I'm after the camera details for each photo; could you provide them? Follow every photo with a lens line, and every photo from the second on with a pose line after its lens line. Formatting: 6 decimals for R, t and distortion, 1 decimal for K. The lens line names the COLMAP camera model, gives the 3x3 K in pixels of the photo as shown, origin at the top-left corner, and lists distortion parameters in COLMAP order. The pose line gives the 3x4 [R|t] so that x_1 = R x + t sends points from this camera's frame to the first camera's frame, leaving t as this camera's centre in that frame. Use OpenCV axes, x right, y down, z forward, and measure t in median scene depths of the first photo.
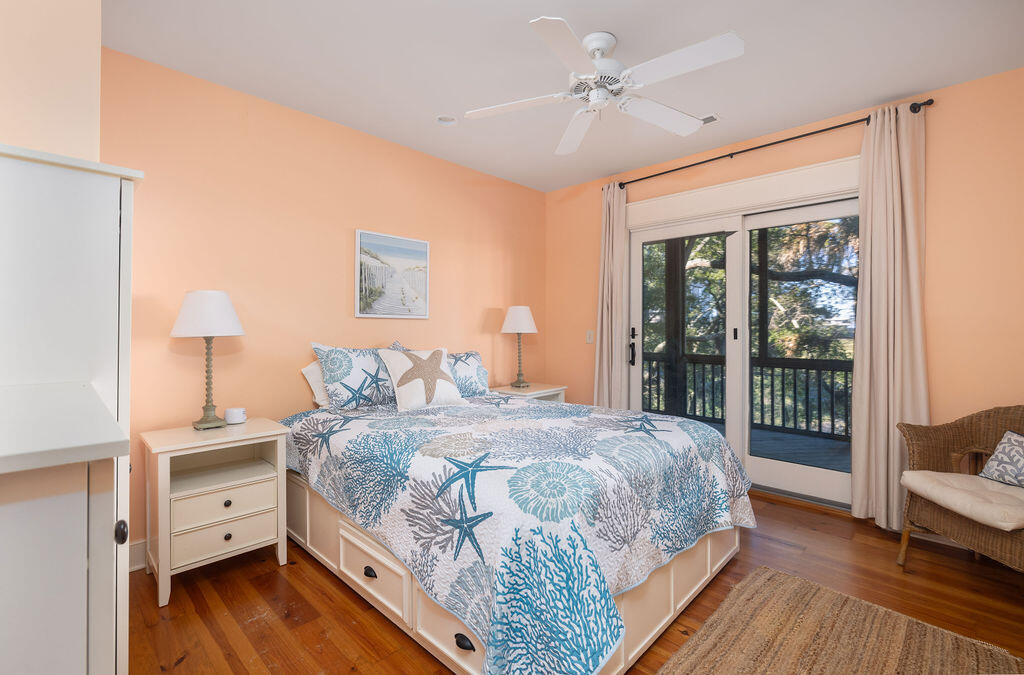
lens RADIAL K [[458.6, 0, 512.0], [0, 458.6, 337.5], [0, 0, 1]] dist [0.000253, 0.000009]
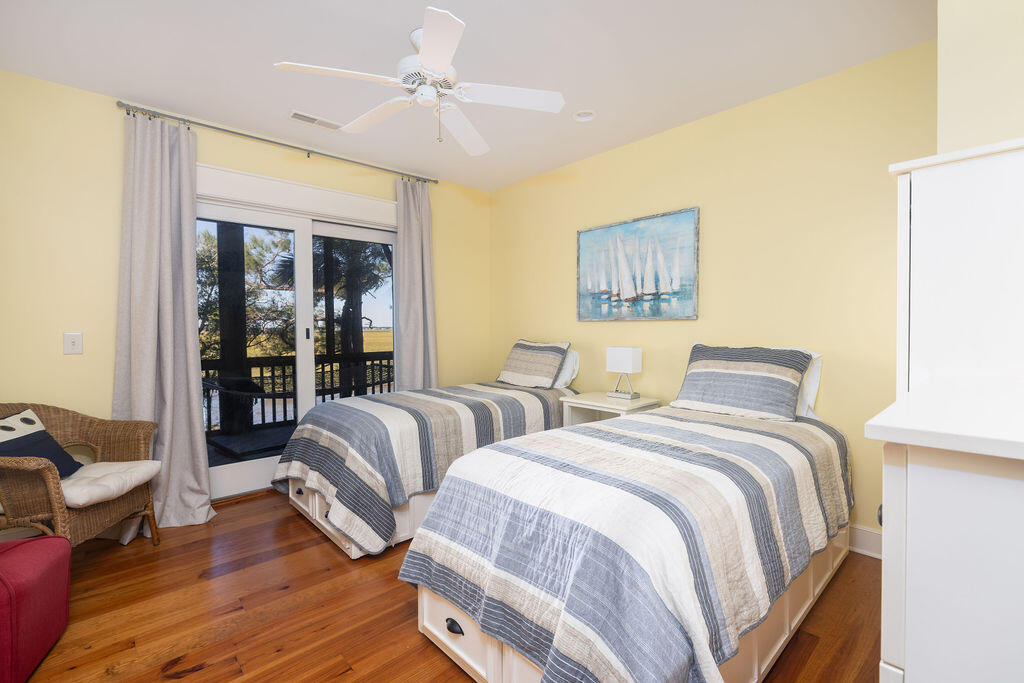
lens RADIAL K [[446.1, 0, 512.0], [0, 446.1, 341.5], [0, 0, 1]] dist [-0.000697, -0.000047]
pose [[0.067321, -0.037267, 0.997035, -0.458853], [0.020643, 0.999140, 0.035952, -0.016238], [-0.997518, 0.018161, 0.068032, 0.467988]]
